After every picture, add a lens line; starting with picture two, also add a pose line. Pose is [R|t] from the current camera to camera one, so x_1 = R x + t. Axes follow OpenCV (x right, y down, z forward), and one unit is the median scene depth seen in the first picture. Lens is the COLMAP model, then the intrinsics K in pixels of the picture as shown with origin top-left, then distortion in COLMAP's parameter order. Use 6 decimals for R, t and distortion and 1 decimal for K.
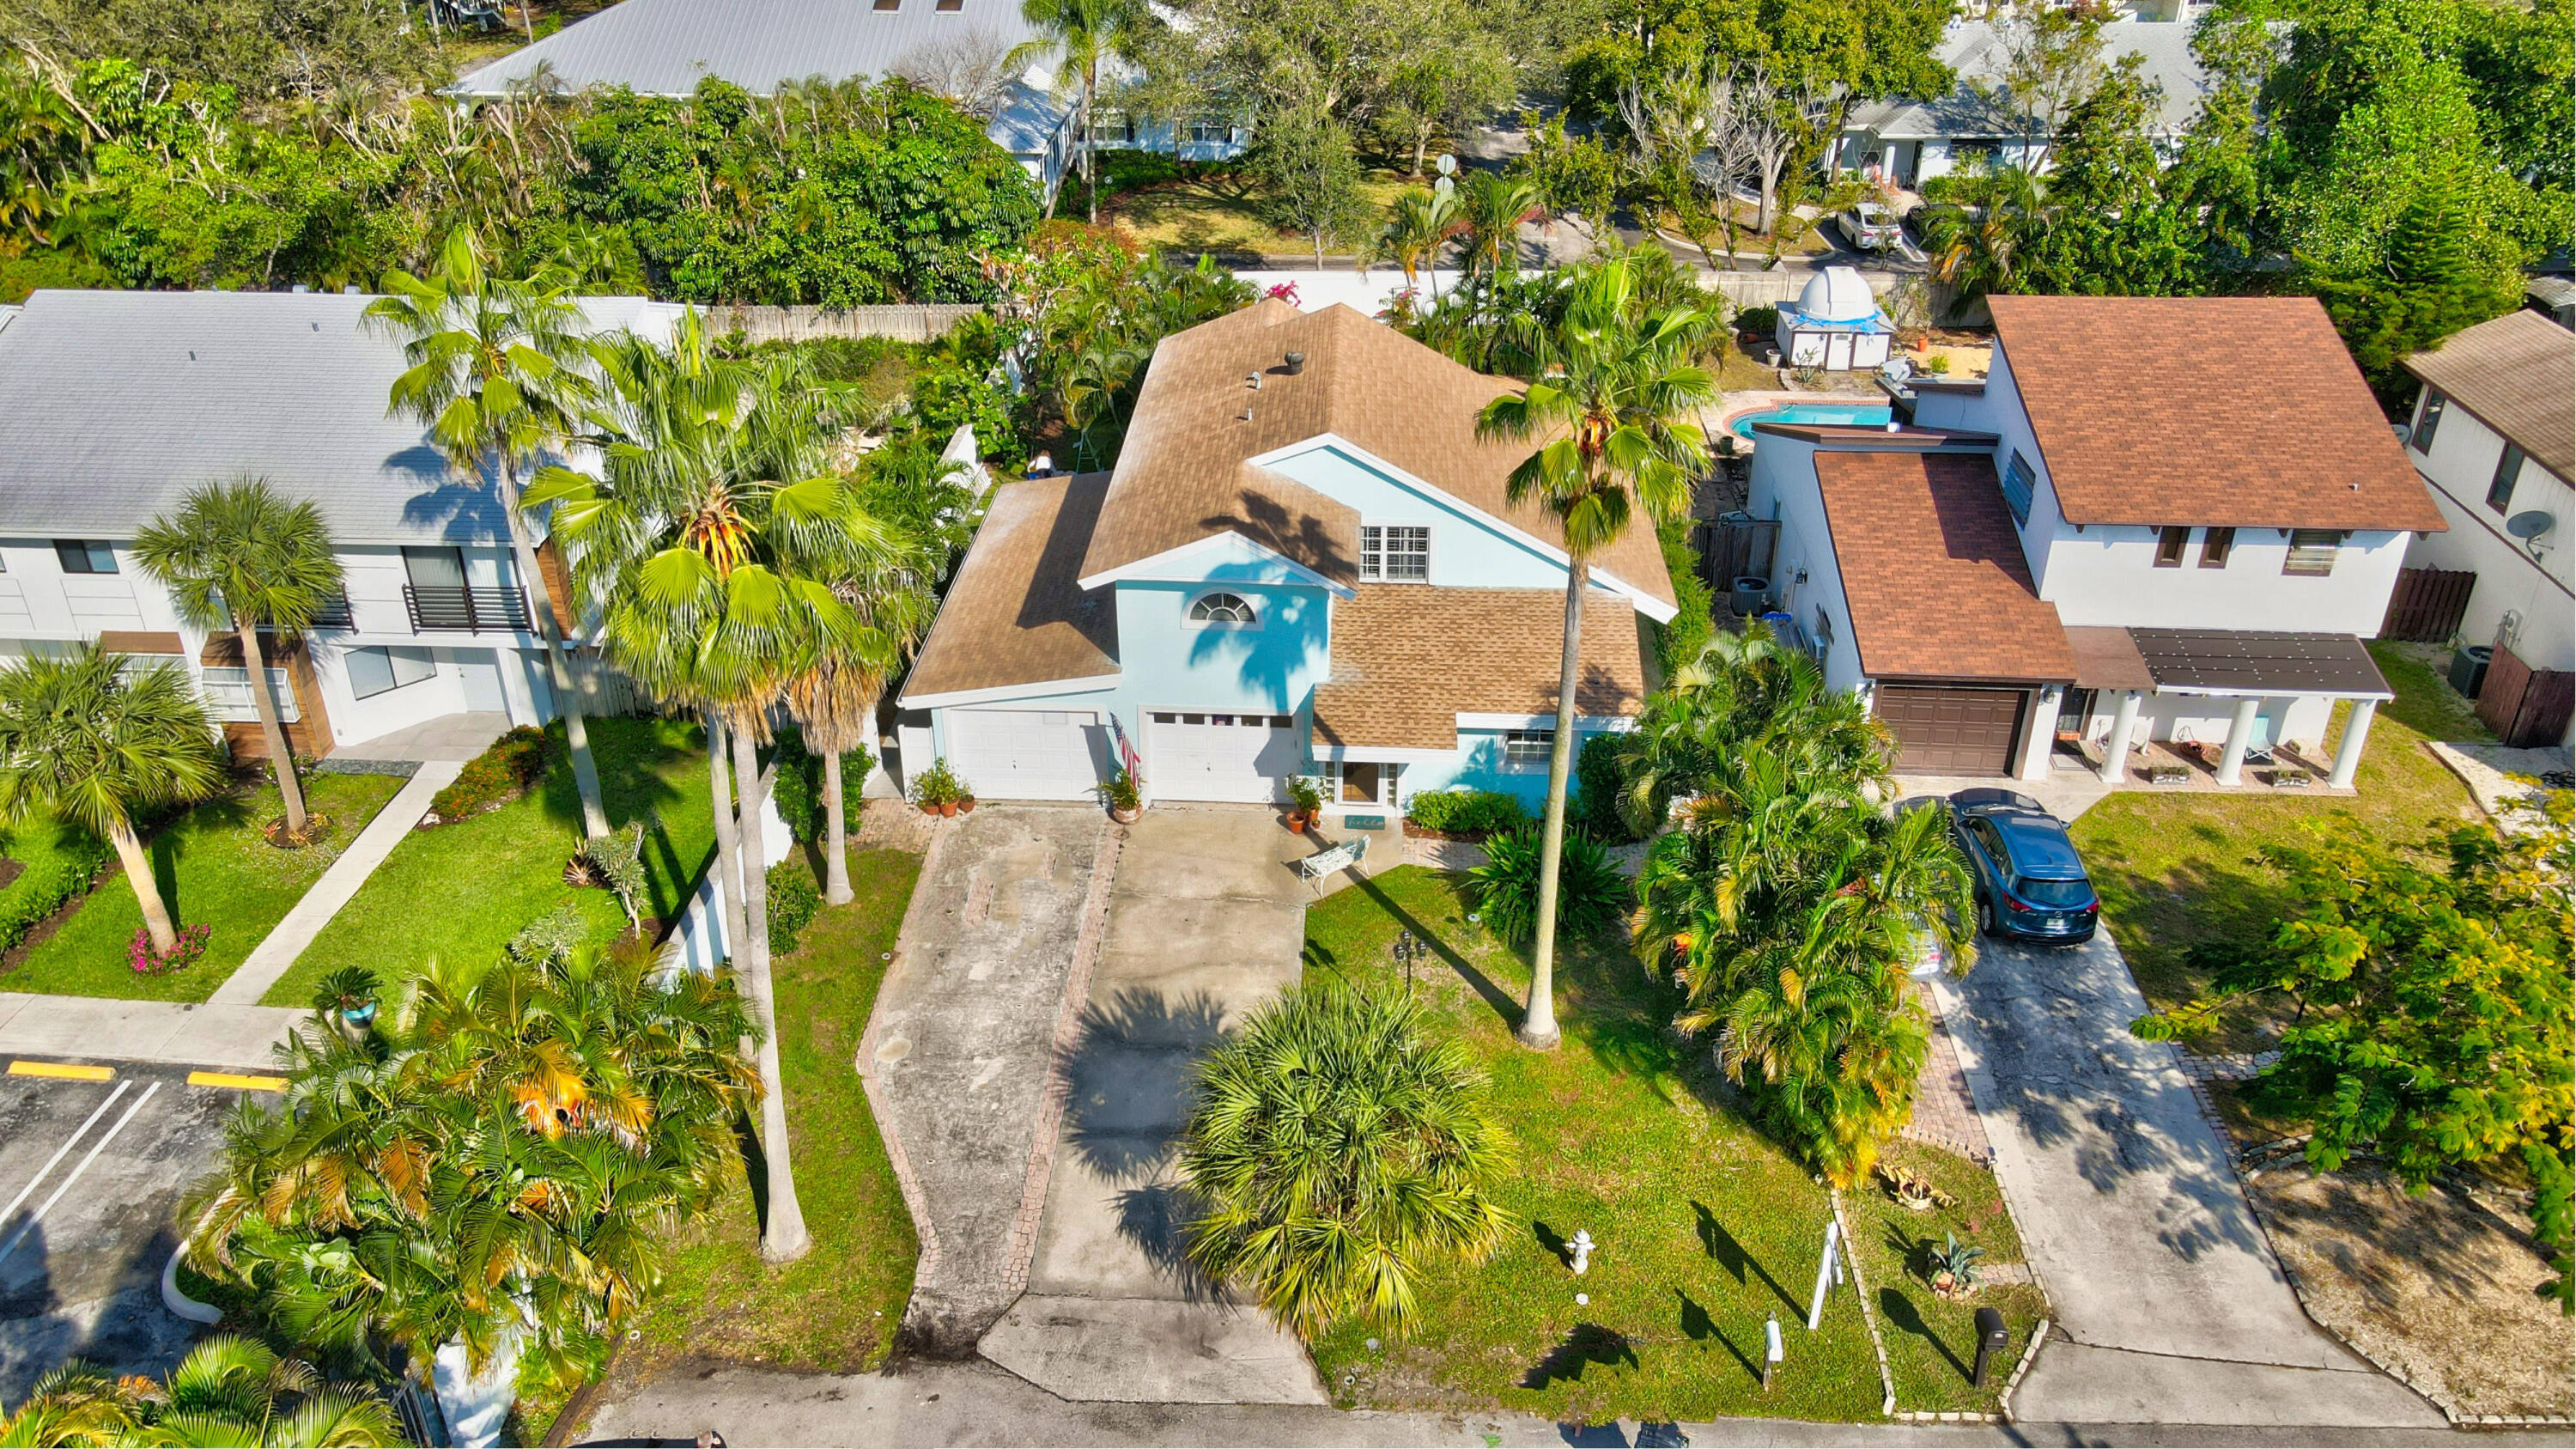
lens RADIAL K [[1911.2, 0, 1269.8], [0, 1911.2, 729.5], [0, 0, 1]] dist [-0.007263, 0.030646]
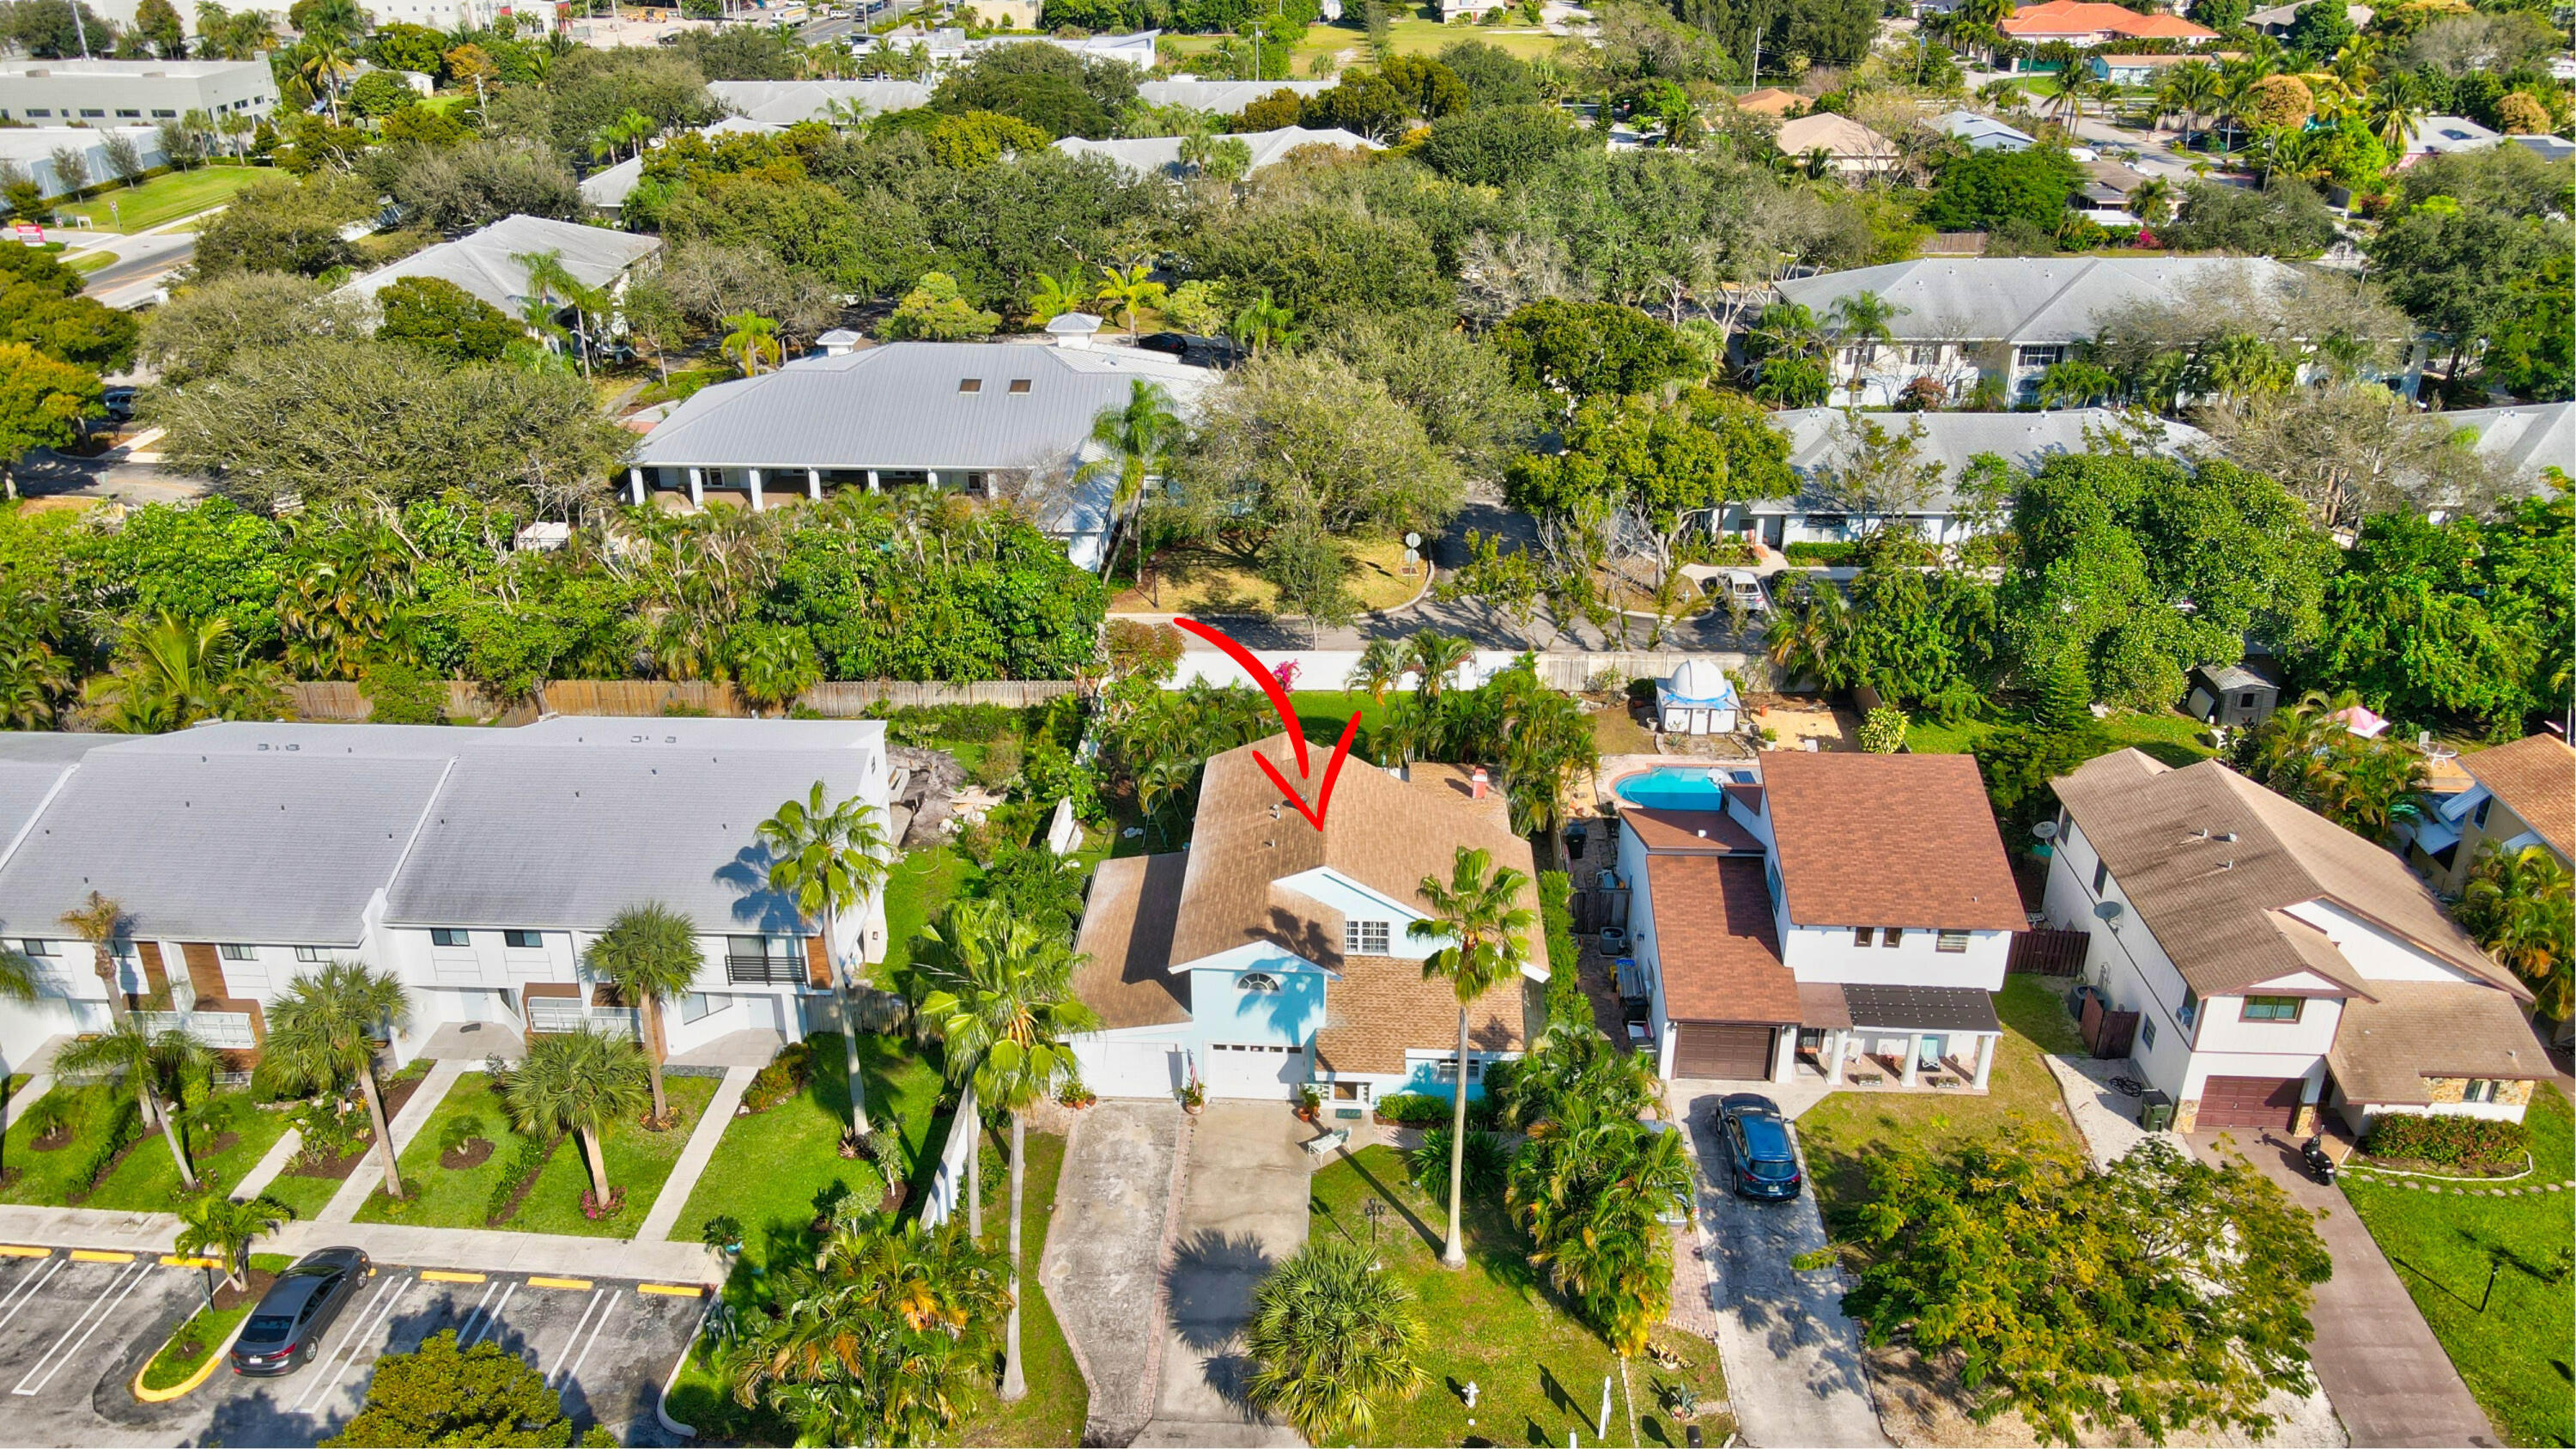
lens RADIAL K [[1911.2, 0, 1267.7], [0, 1911.2, 736.6], [0, 0, 1]] dist [-0.007263, 0.030646]
pose [[0.999994, 0.000756, 0.003524, -0.021304], [-0.000510, 0.997597, -0.069277, -0.147341], [-0.003568, 0.069274, 0.997591, -0.562133]]
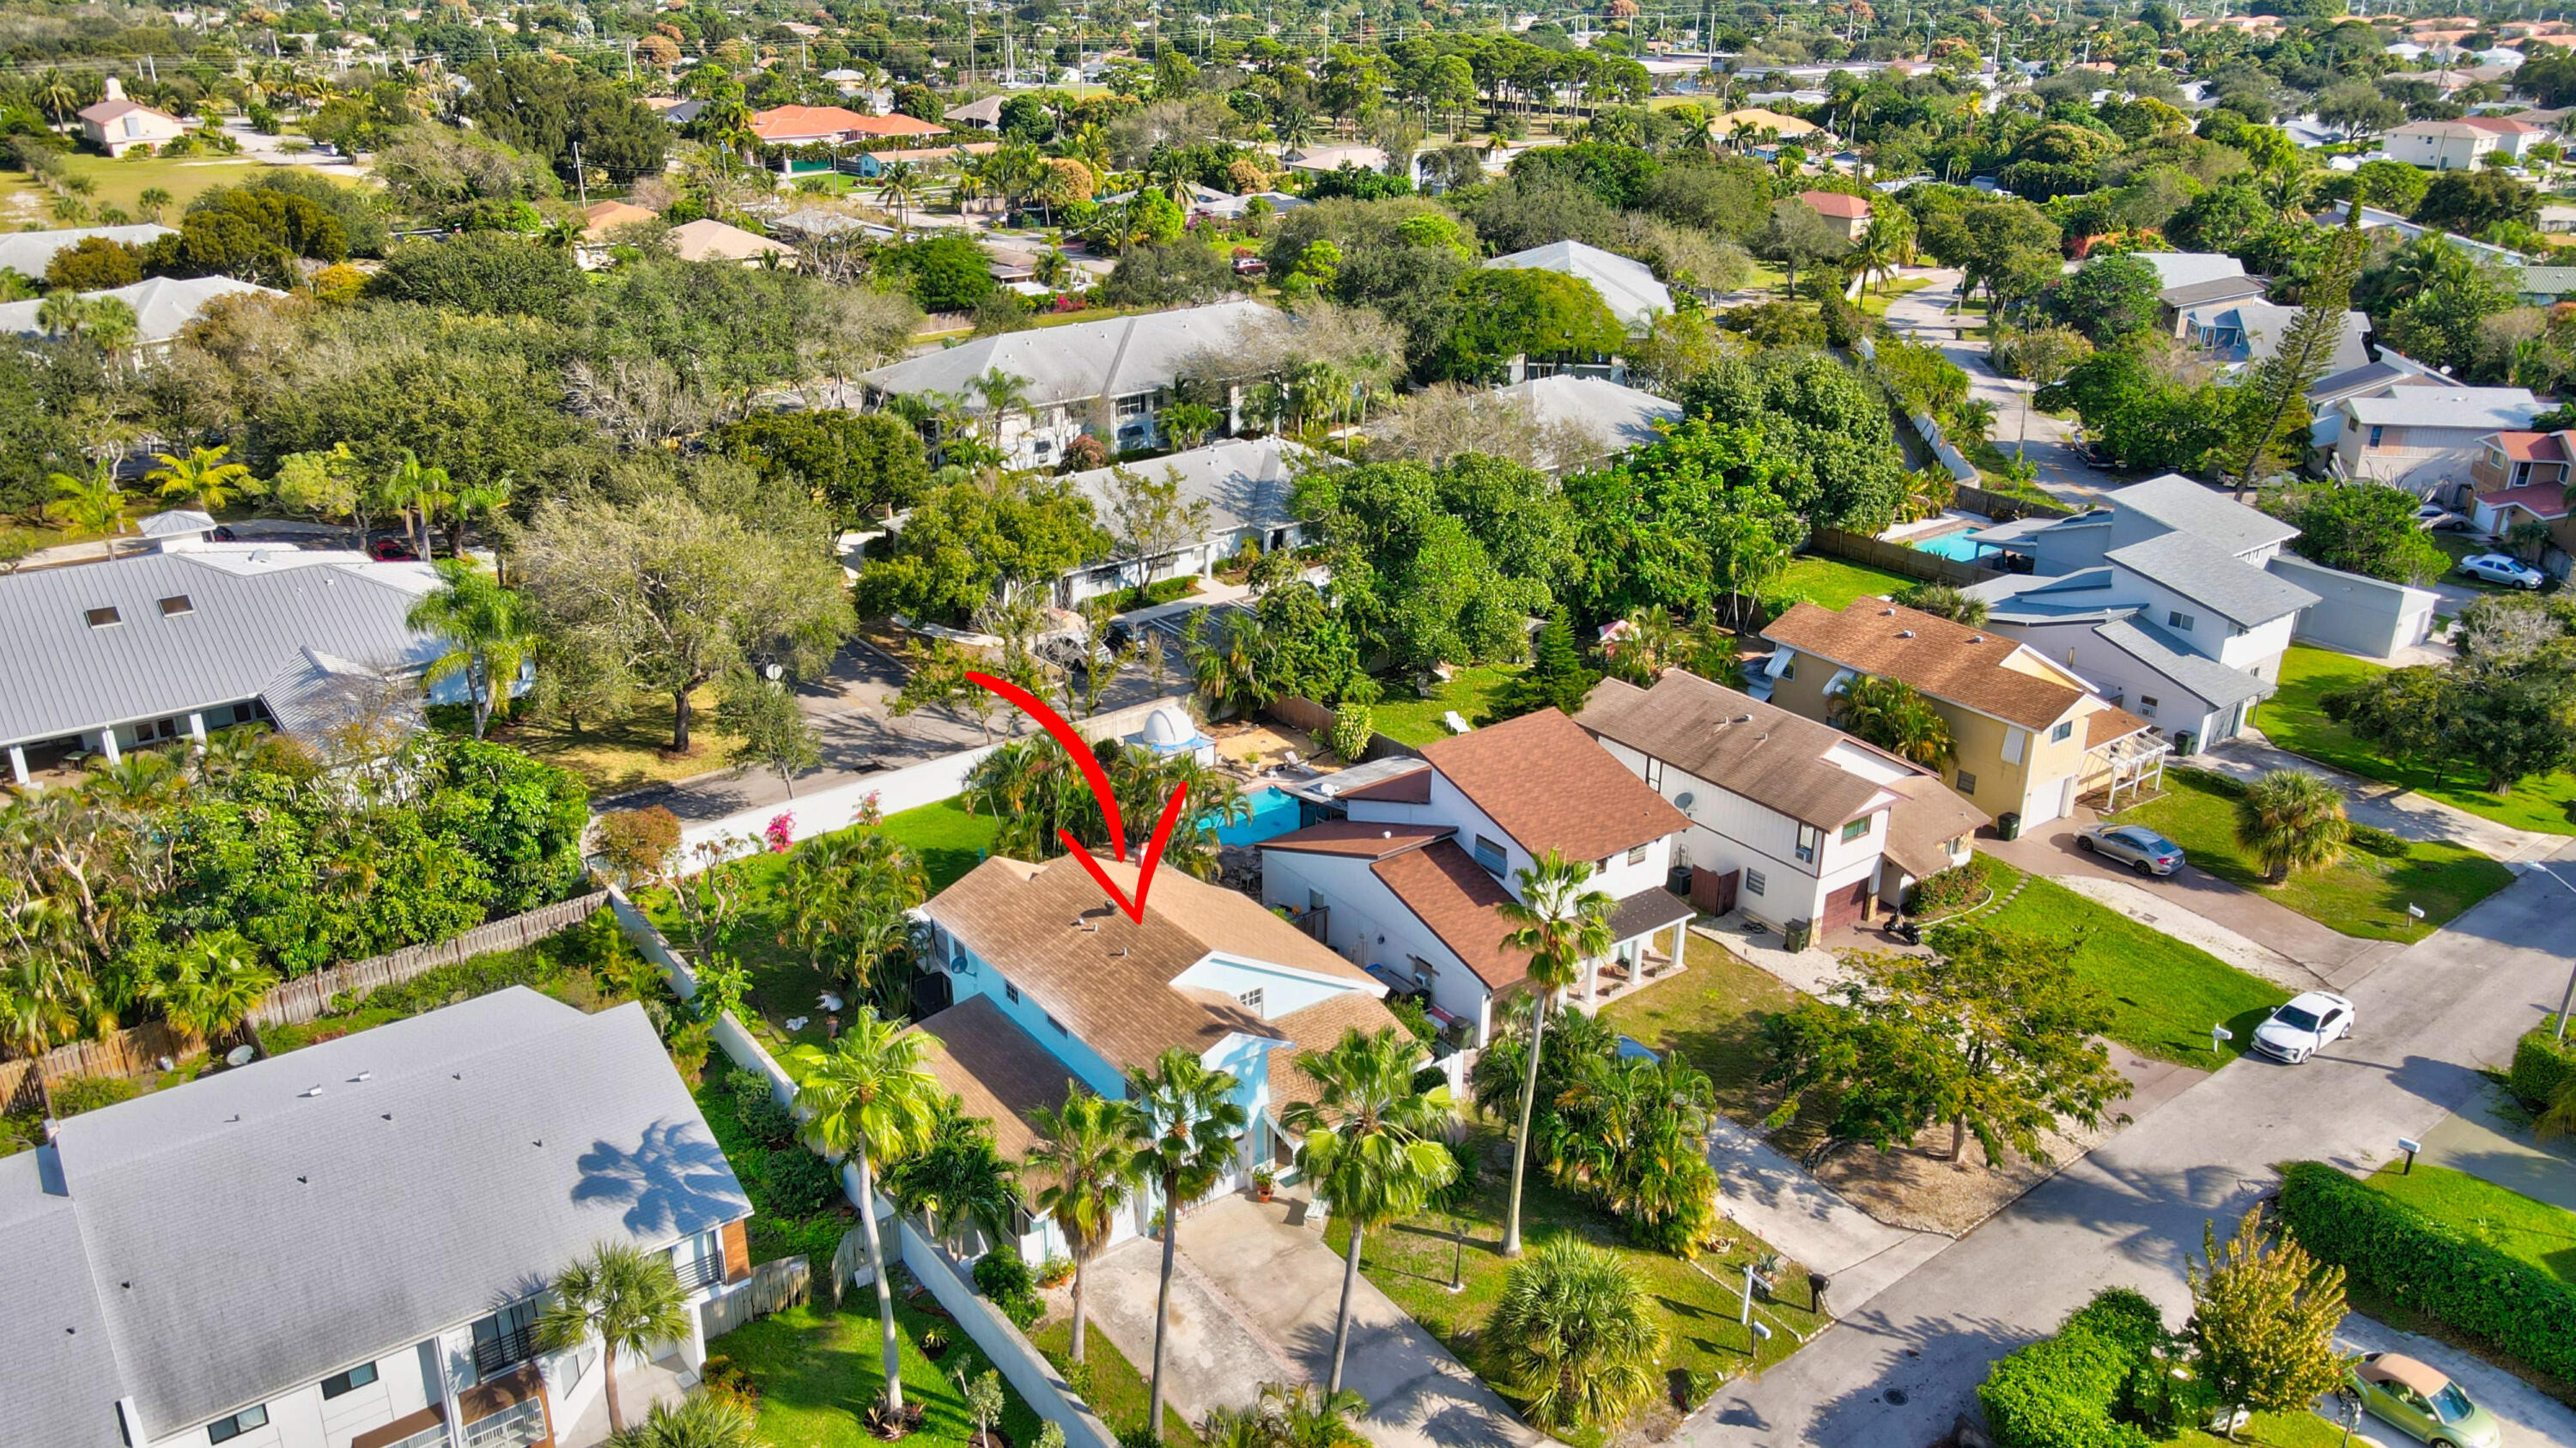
lens RADIAL K [[1911.1, 0, 1273.3], [0, 1911.1, 738.1], [0, 0, 1]] dist [-0.007263, 0.030646]
pose [[0.770266, -0.235487, 0.592651, -0.793922], [0.305848, 0.951885, -0.019282, -0.267032], [-0.559595, 0.196114, 0.805228, -0.317292]]
